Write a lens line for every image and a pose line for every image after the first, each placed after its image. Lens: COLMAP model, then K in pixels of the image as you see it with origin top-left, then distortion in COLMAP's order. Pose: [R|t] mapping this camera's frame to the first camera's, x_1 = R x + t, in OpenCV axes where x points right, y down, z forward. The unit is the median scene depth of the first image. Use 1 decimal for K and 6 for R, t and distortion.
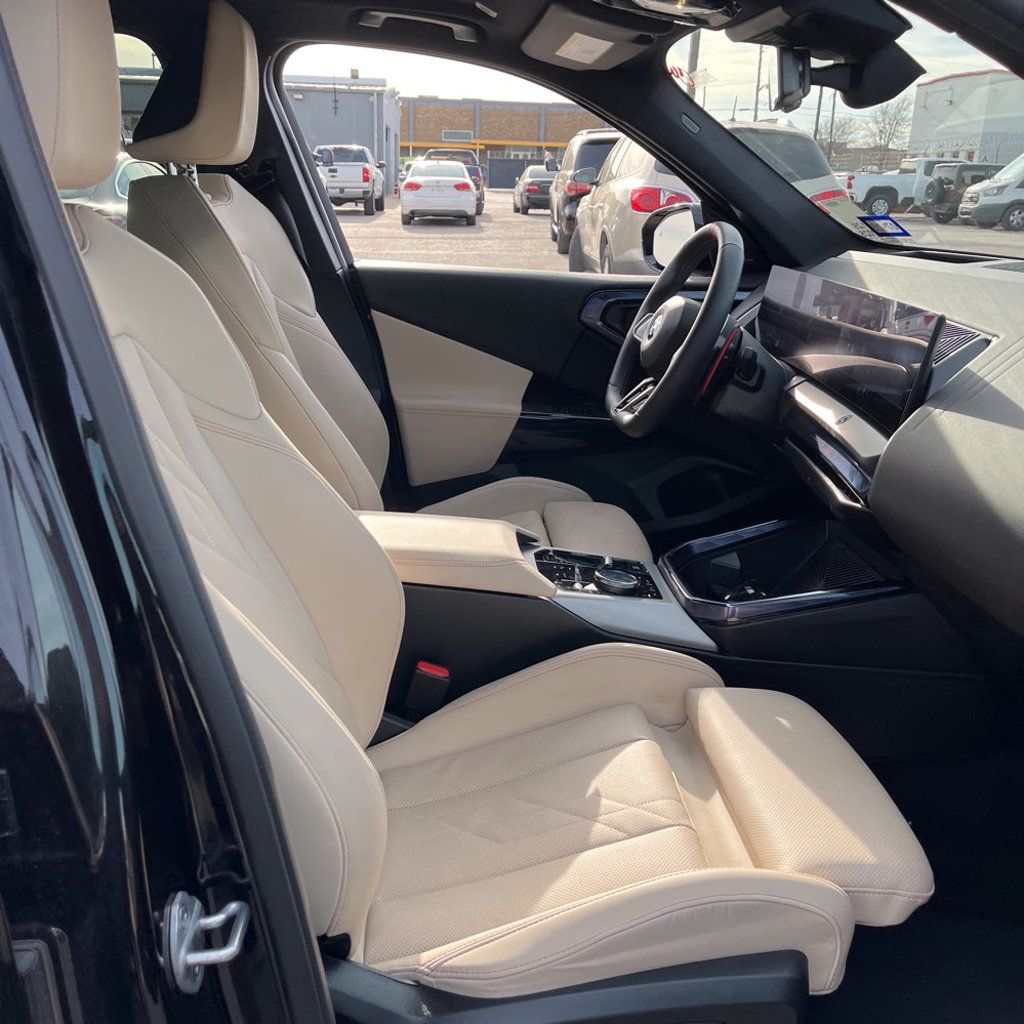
lens RADIAL K [[1306.5, 0, 512.0], [0, 1306.5, 512.0], [0, 0, 1]] dist [-0.205467, 0.762003]
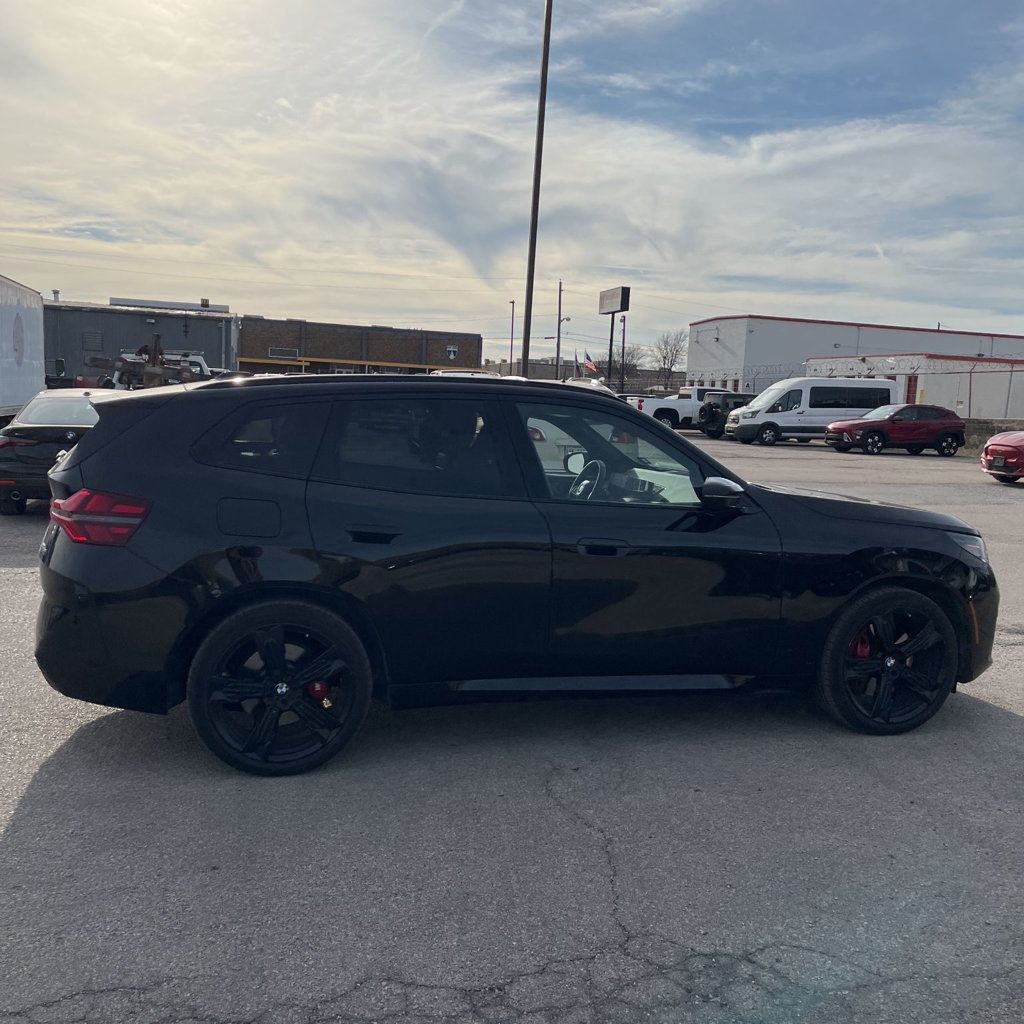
lens RADIAL K [[1306.5, 0, 512.0], [0, 1306.5, 512.0], [0, 0, 1]] dist [-0.205467, 0.762003]
pose [[0.988662, -0.002411, 0.150142, -0.043070], [0.025941, 0.987580, -0.154962, 0.032563], [-0.147903, 0.157100, 0.976445, -0.170514]]
